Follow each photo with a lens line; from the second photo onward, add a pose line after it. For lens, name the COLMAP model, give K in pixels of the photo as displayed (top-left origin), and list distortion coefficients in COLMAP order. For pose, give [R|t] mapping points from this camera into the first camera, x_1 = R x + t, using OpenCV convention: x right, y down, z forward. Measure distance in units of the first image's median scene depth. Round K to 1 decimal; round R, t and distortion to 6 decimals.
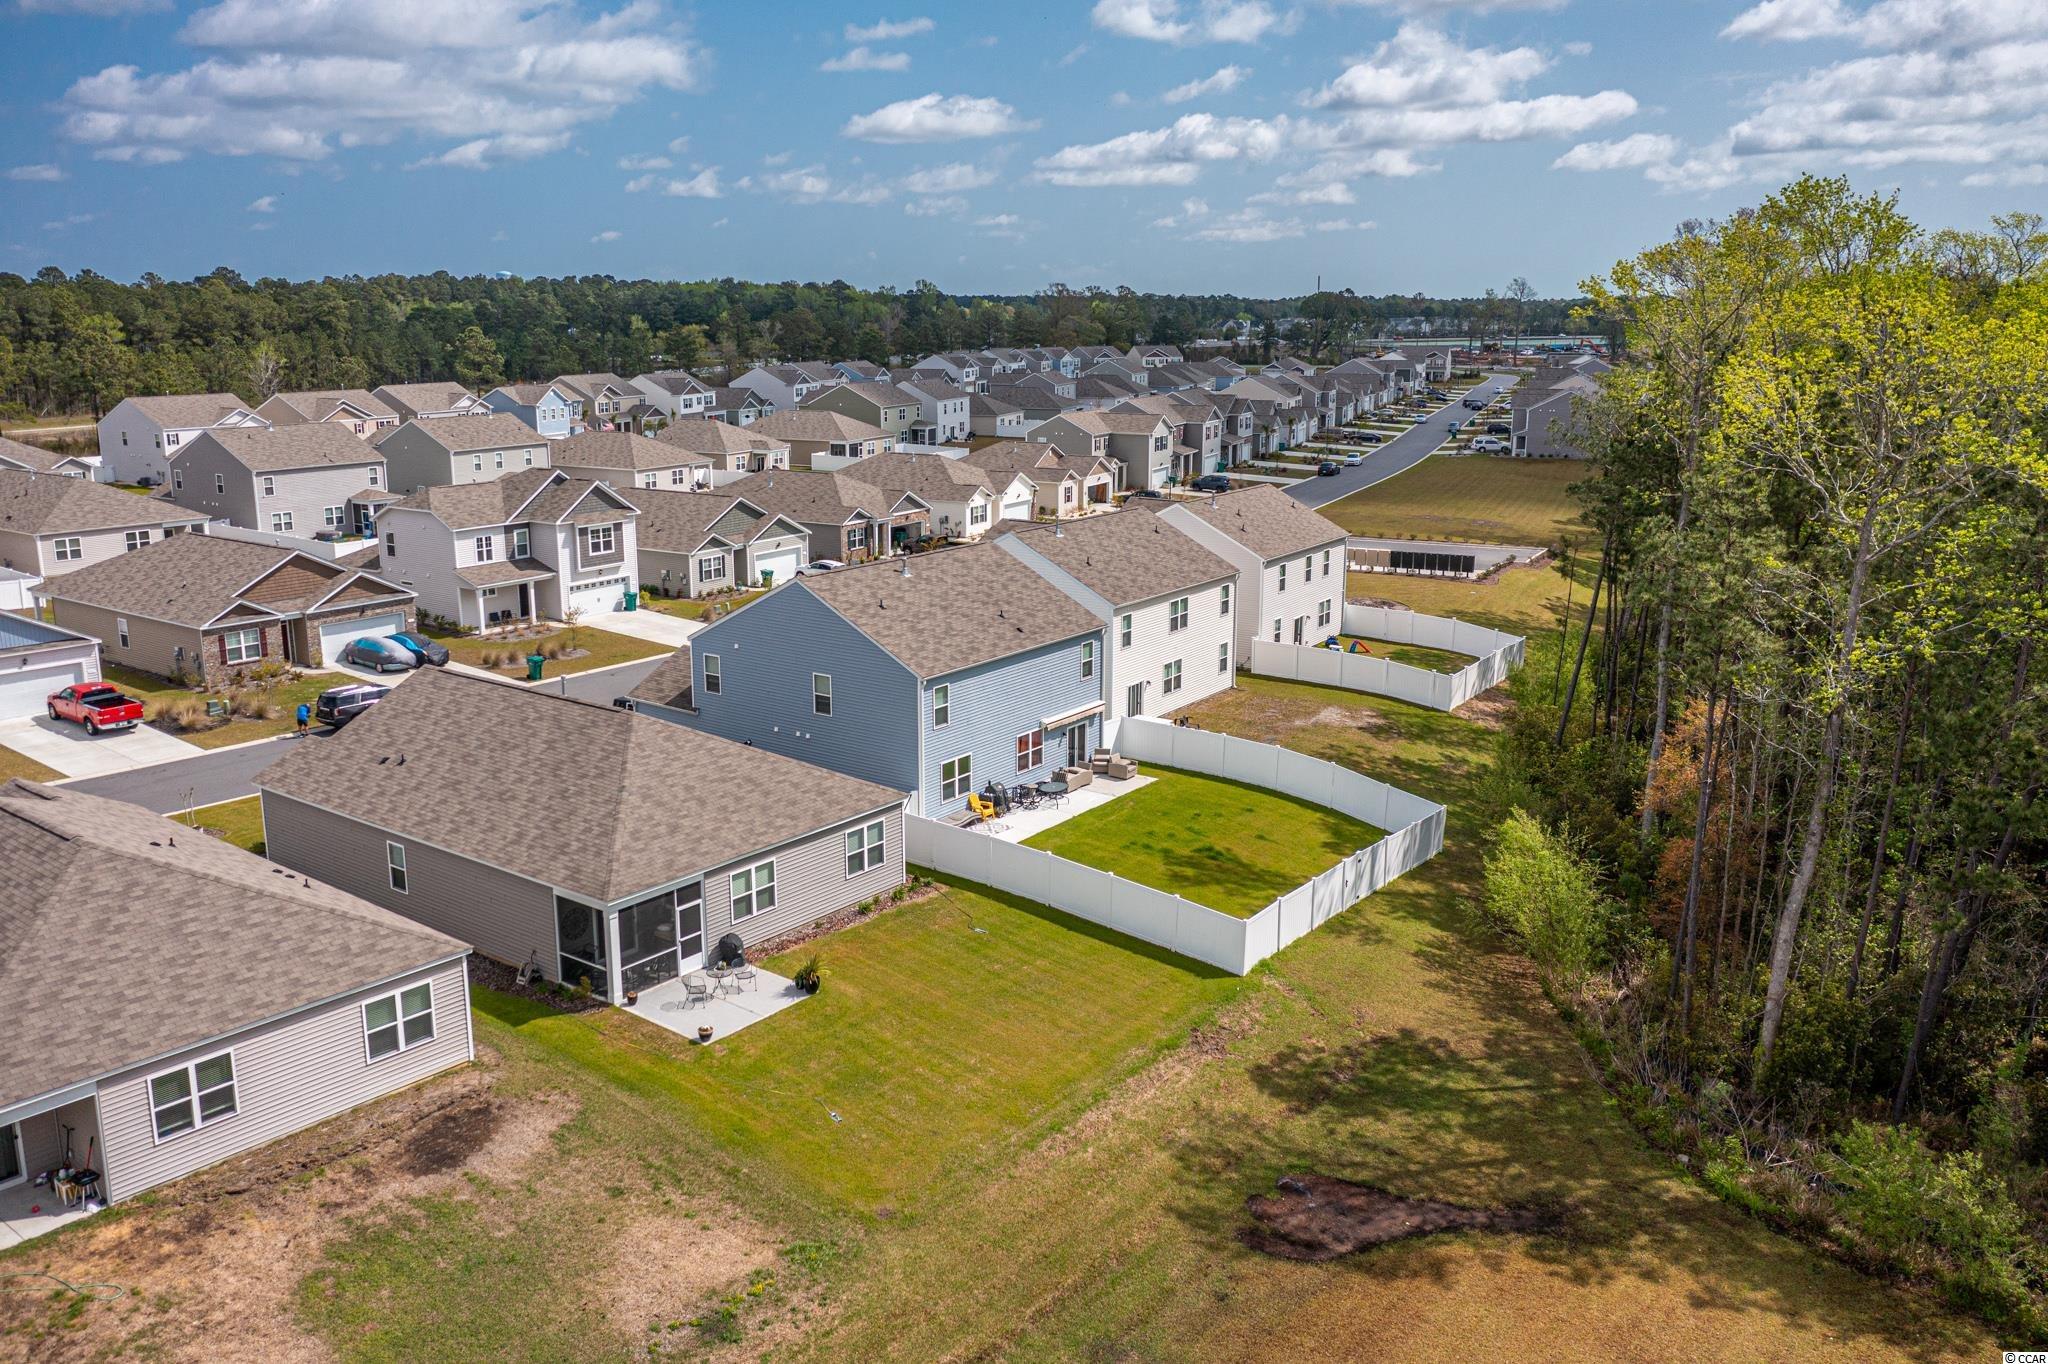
lens RADIAL K [[1609.0, 0, 1024.0], [0, 1609.0, 682.0], [0, 0, 1]] dist [-0.004221, 0.012776]
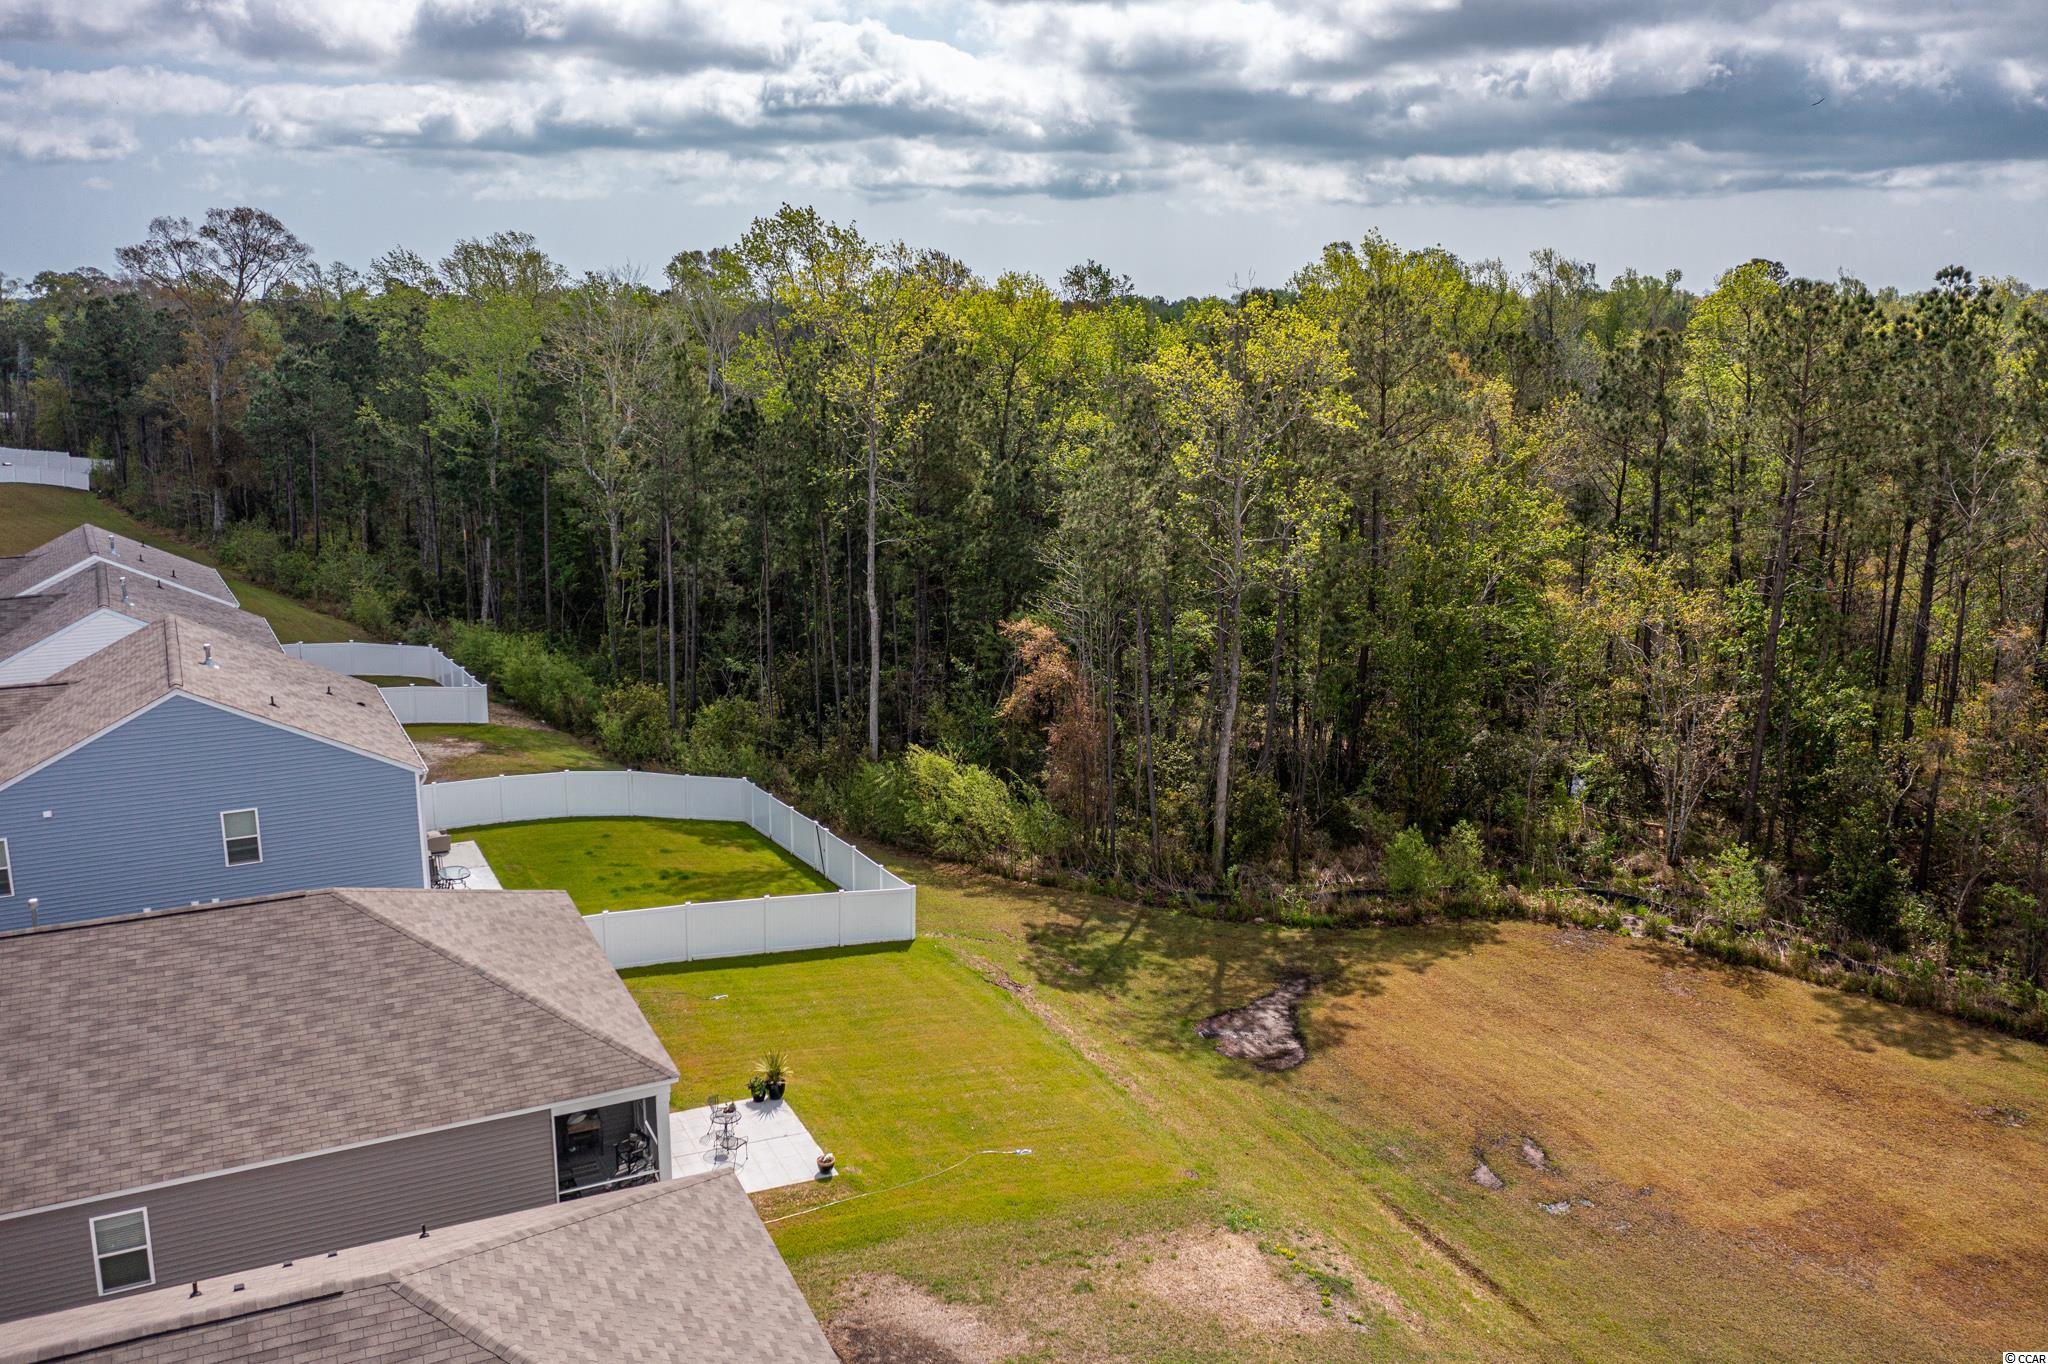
lens RADIAL K [[1609.0, 0, 1024.0], [0, 1609.0, 682.0], [0, 0, 1]] dist [-0.004221, 0.012776]
pose [[0.453233, -0.199522, 0.868775, -0.714731], [0.200733, 0.972439, 0.118608, -0.093086], [-0.868496, 0.120635, 0.480792, 0.400774]]
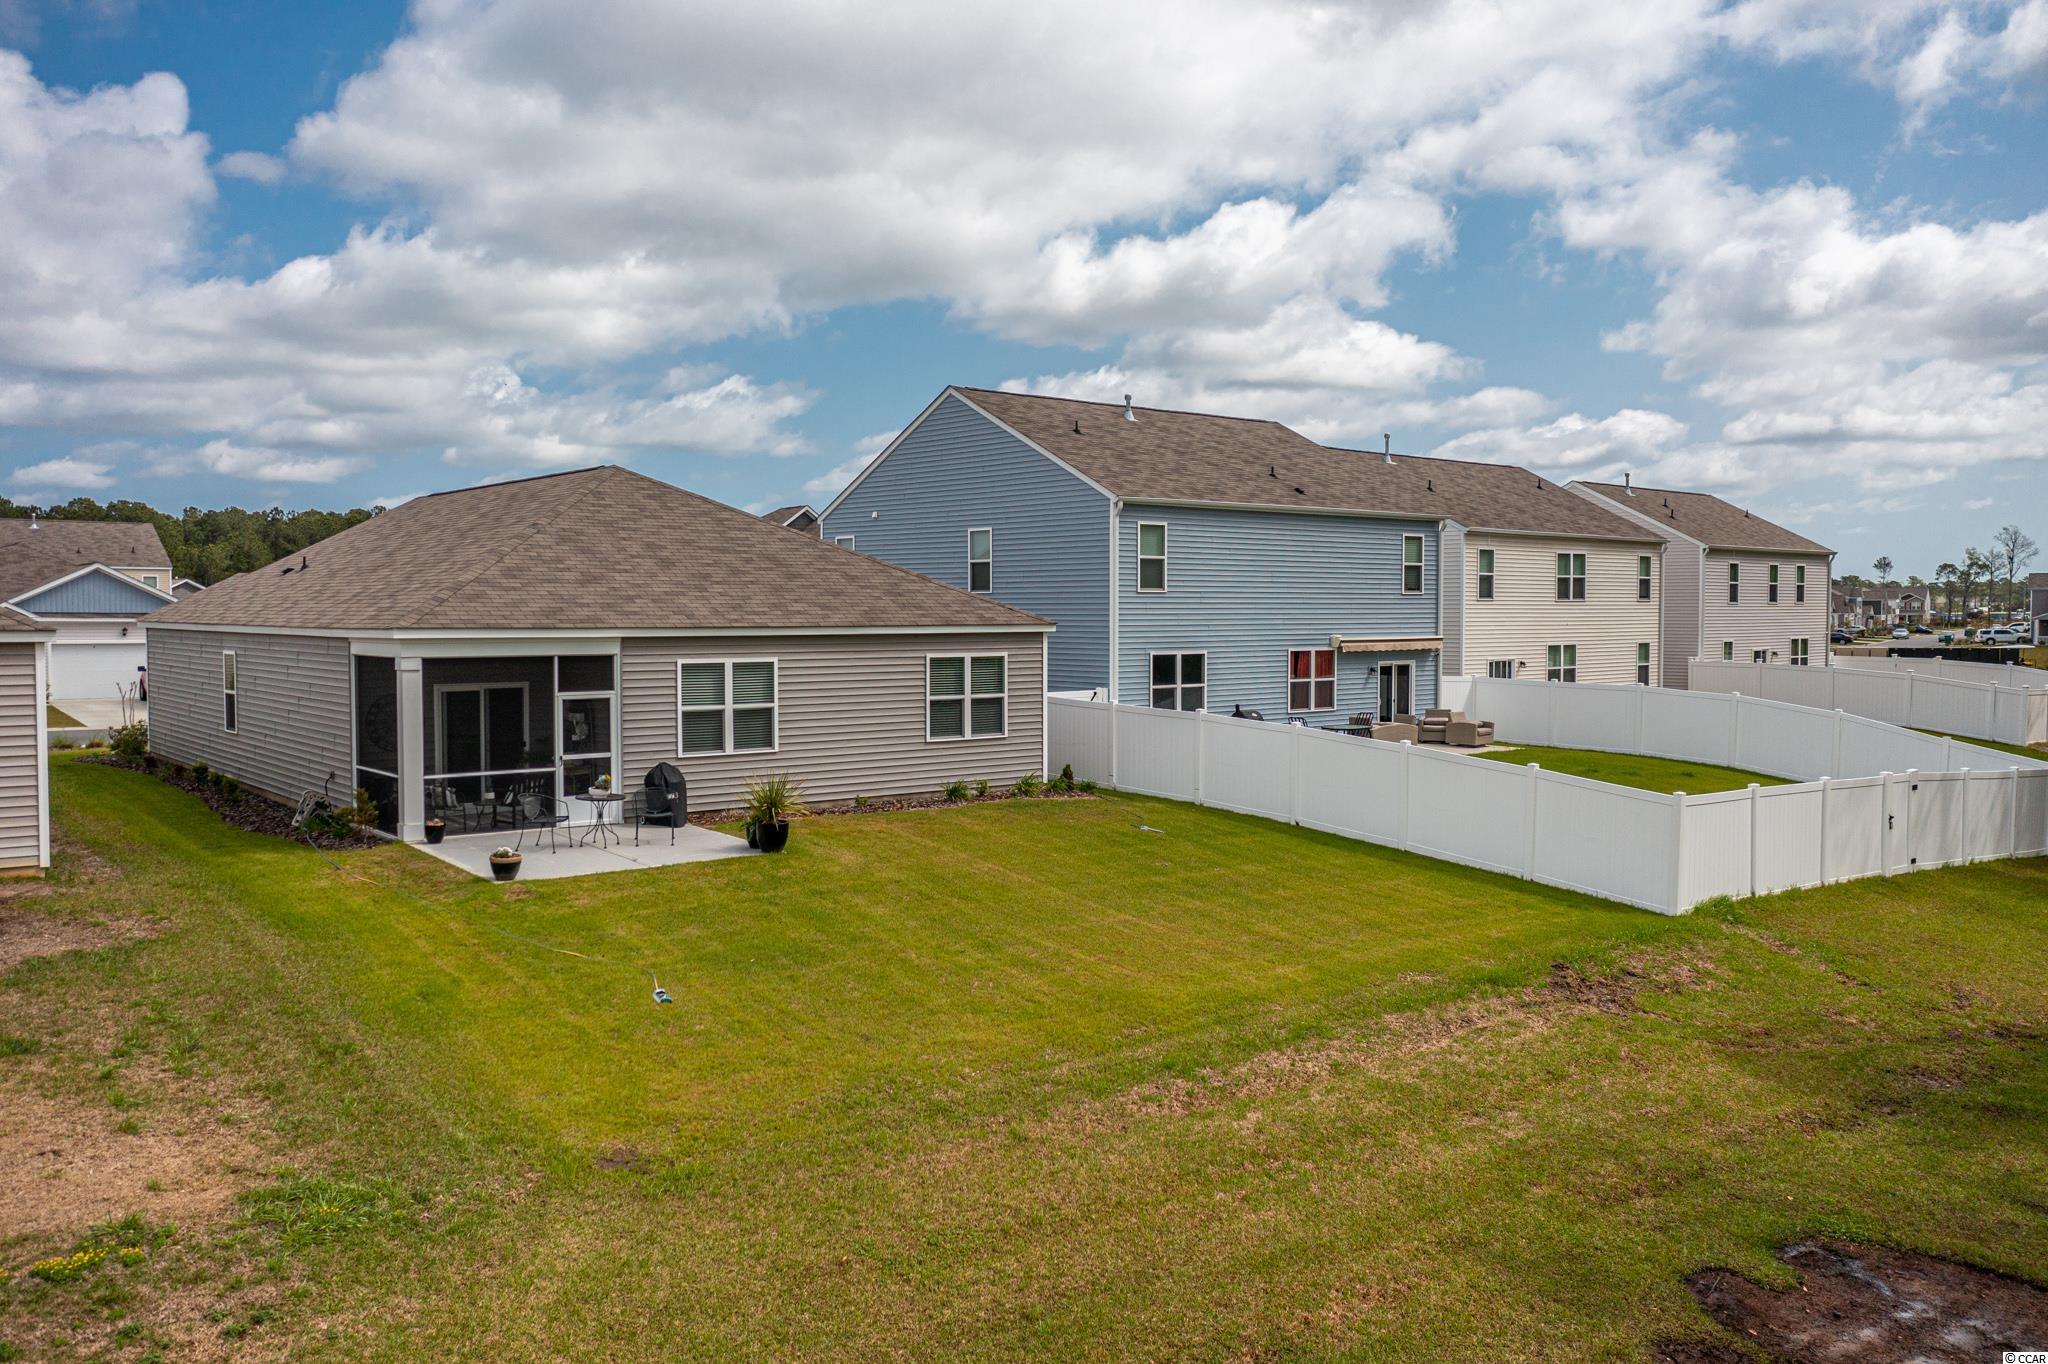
lens RADIAL K [[1609.0, 0, 1024.0], [0, 1609.0, 682.0], [0, 0, 1]] dist [-0.004221, 0.012776]
pose [[0.968128, 0.005214, -0.250400, 0.067263], [-0.051342, 0.982682, -0.178043, 0.208204], [0.245136, 0.185225, 0.951630, 0.480357]]
